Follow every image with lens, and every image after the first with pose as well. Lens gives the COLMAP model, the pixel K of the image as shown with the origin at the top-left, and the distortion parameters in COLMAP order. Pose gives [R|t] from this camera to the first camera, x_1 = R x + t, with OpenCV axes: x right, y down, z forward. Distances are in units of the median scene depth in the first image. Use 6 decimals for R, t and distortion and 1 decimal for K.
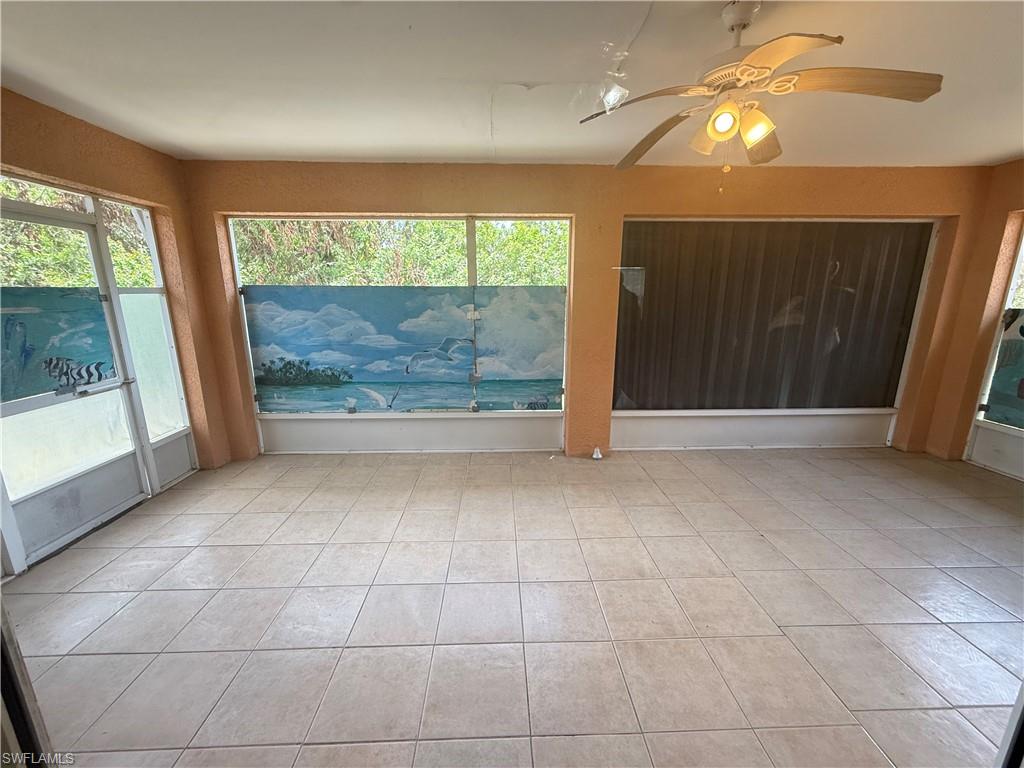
lens RADIAL K [[410.2, 0, 512.9], [0, 410.2, 384.7], [0, 0, 1]] dist [0.001671, 0.000230]
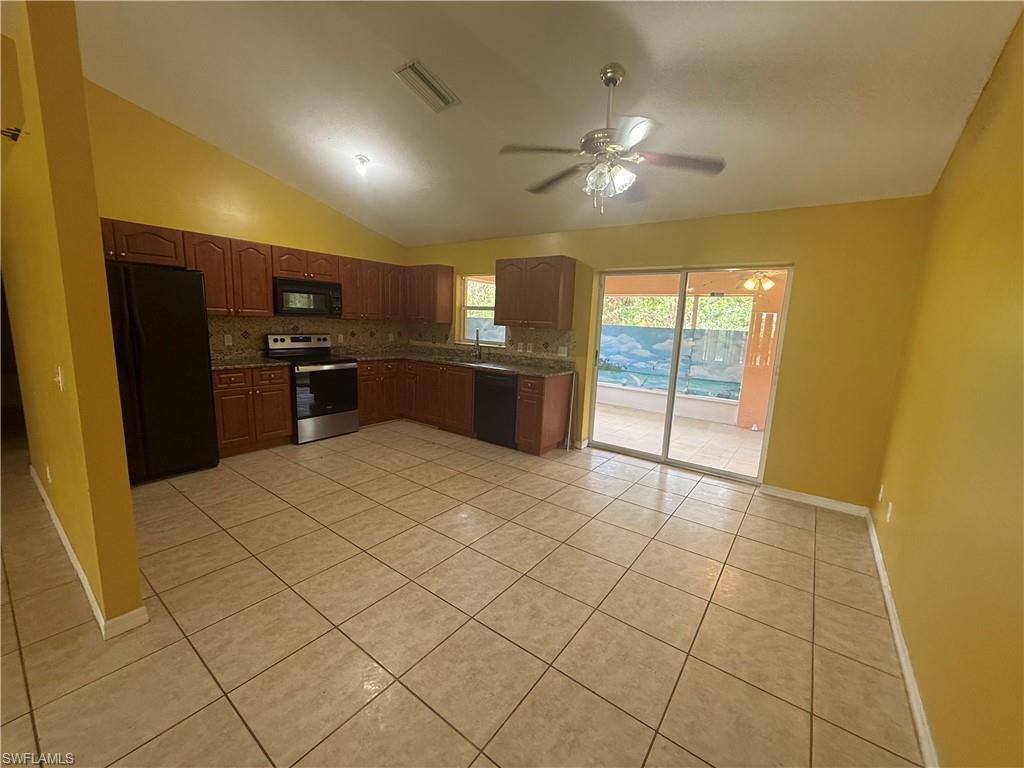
lens RADIAL K [[410.2, 0, 508.2], [0, 410.2, 387.0], [0, 0, 1]] dist [0.001671, 0.000230]
pose [[0.772825, 0.133387, -0.620444, 0.454279], [-0.181840, 0.983212, -0.015123, 0.215747], [0.608010, 0.124509, 0.784105, -1.003997]]
